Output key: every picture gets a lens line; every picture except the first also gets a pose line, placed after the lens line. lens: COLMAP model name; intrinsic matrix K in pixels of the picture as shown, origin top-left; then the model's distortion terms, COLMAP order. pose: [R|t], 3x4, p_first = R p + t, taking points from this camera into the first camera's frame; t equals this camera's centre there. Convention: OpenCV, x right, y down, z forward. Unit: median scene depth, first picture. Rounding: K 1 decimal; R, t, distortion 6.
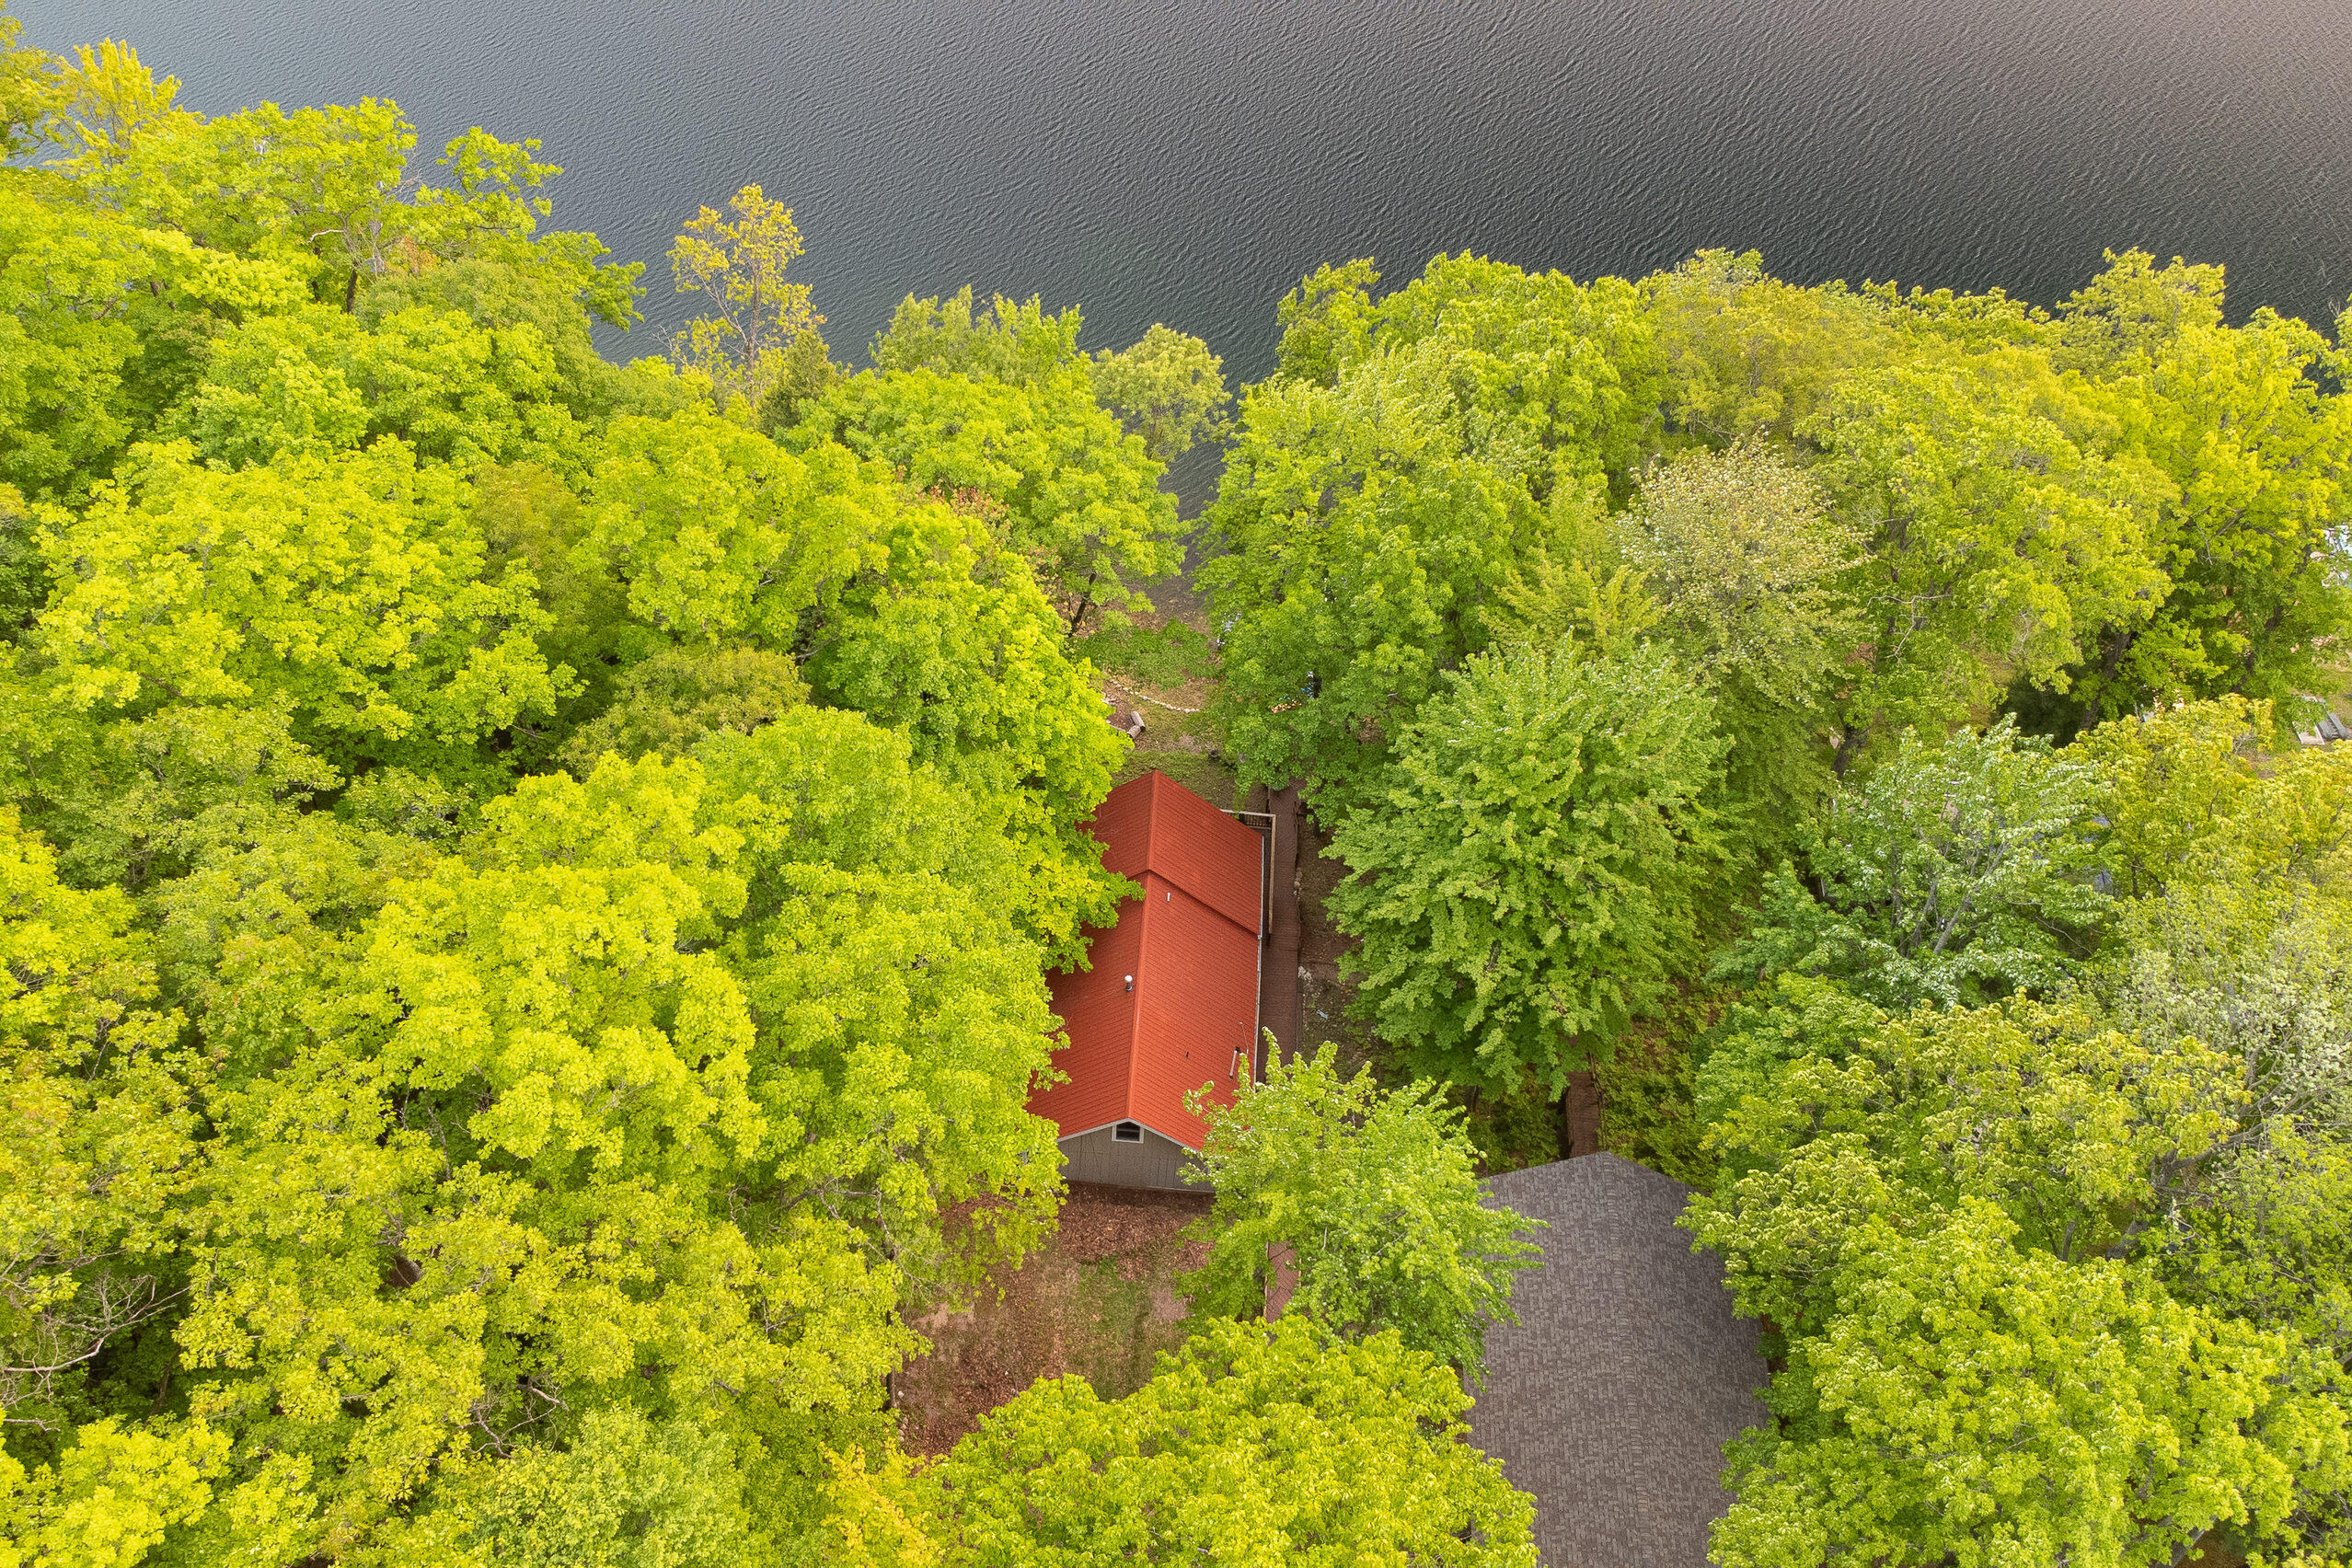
lens RADIAL K [[1770.0, 0, 1176.0], [0, 1770.0, 784.0], [0, 0, 1]] dist [0.006344, 0.010785]
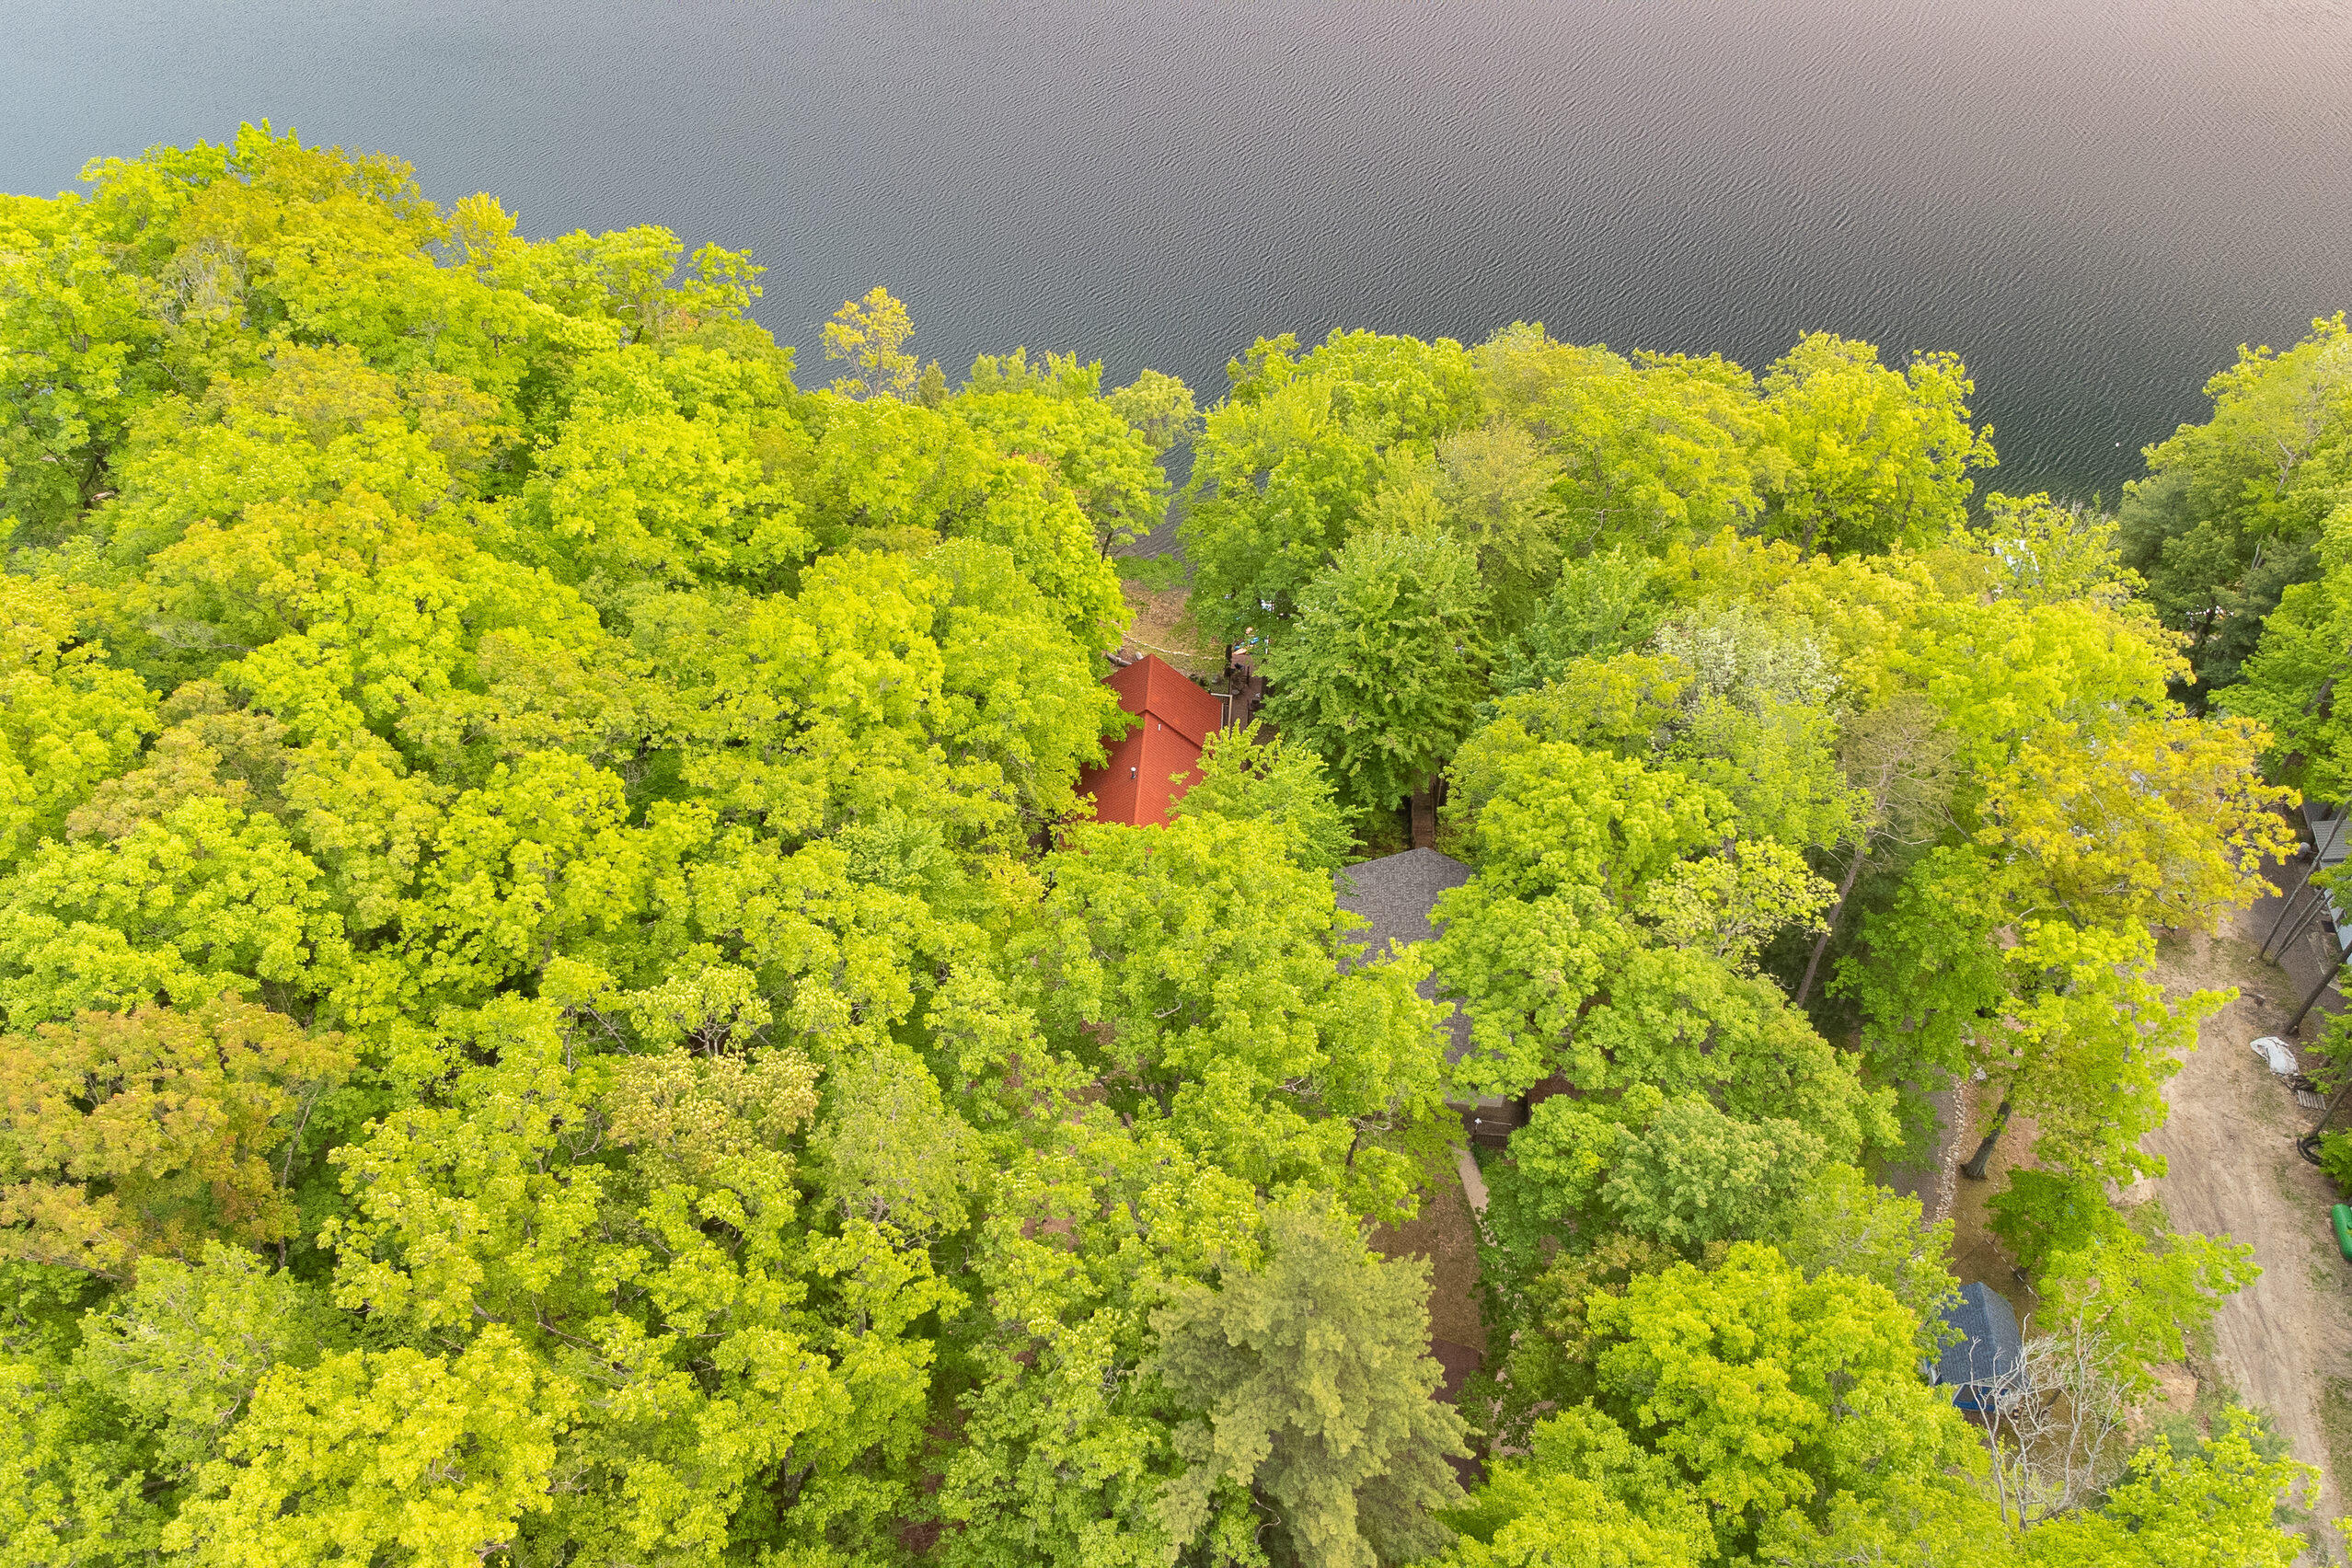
lens RADIAL K [[1770.0, 0, 1176.0], [0, 1770.0, 784.0], [0, 0, 1]] dist [0.006344, 0.010785]
pose [[1.000000, -0.000417, 0.000341, 0.011034], [0.000446, 0.996111, -0.088106, 0.269902], [-0.000303, 0.088106, 0.996111, -0.577121]]
